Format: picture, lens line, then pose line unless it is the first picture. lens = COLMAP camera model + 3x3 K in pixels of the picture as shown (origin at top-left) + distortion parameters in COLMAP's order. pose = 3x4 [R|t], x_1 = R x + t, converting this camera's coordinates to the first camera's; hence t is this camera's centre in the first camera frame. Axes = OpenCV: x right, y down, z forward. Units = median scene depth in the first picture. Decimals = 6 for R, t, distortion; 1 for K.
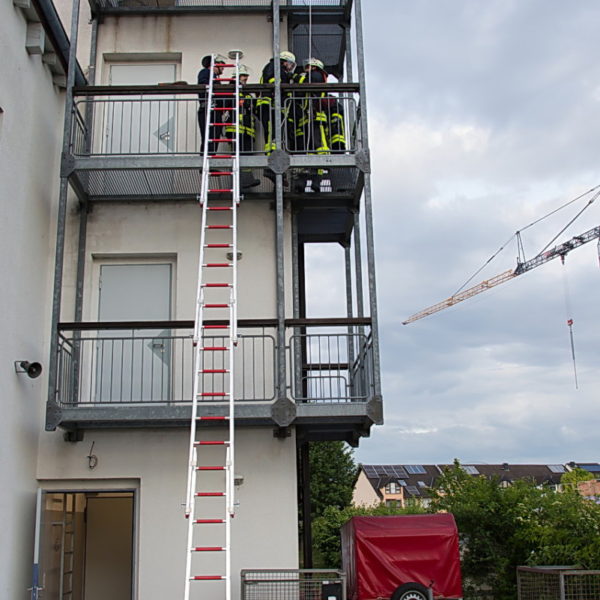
lens RADIAL K [[782.0, 0, 300.0], [0, 782.0, 300.0], [0, 0, 1]] dist [0.003377, -0.078405]
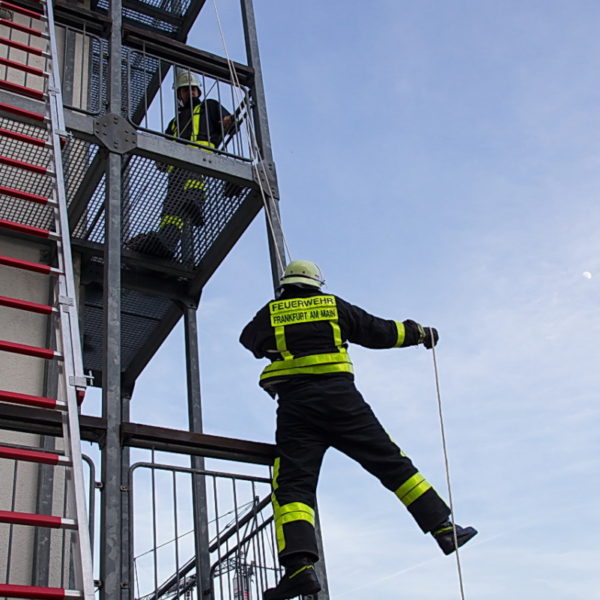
lens RADIAL K [[920.0, 0, 300.0], [0, 920.0, 300.0], [0, 0, 1]] dist [-0.014370, -0.013717]
pose [[0.885486, 0.206898, 0.416063, -0.142131], [-0.038883, 0.925253, -0.377353, 0.135247], [-0.463037, 0.317963, 0.827343, 0.486283]]
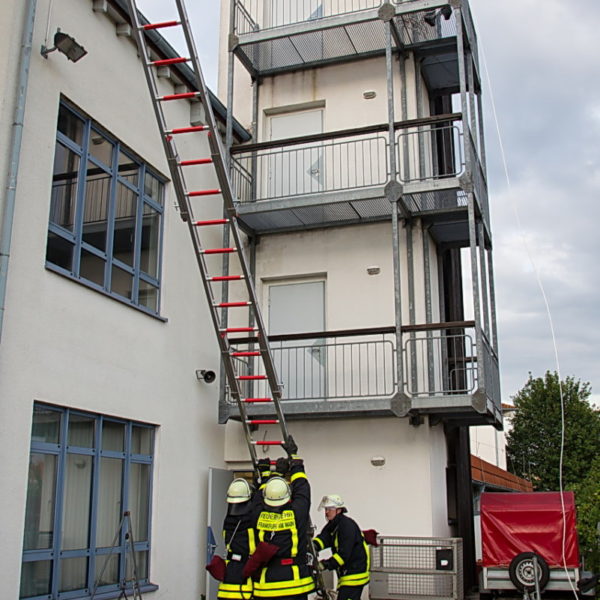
lens RADIAL K [[798.7, 0, 300.0], [0, 798.7, 300.0], [0, 0, 1]] dist [-0.060323, 0.035110]
pose [[0.940257, -0.065759, -0.334055, 0.223355], [0.070629, 0.997500, 0.002441, -0.026068], [0.333060, -0.025889, 0.942550, -0.167726]]
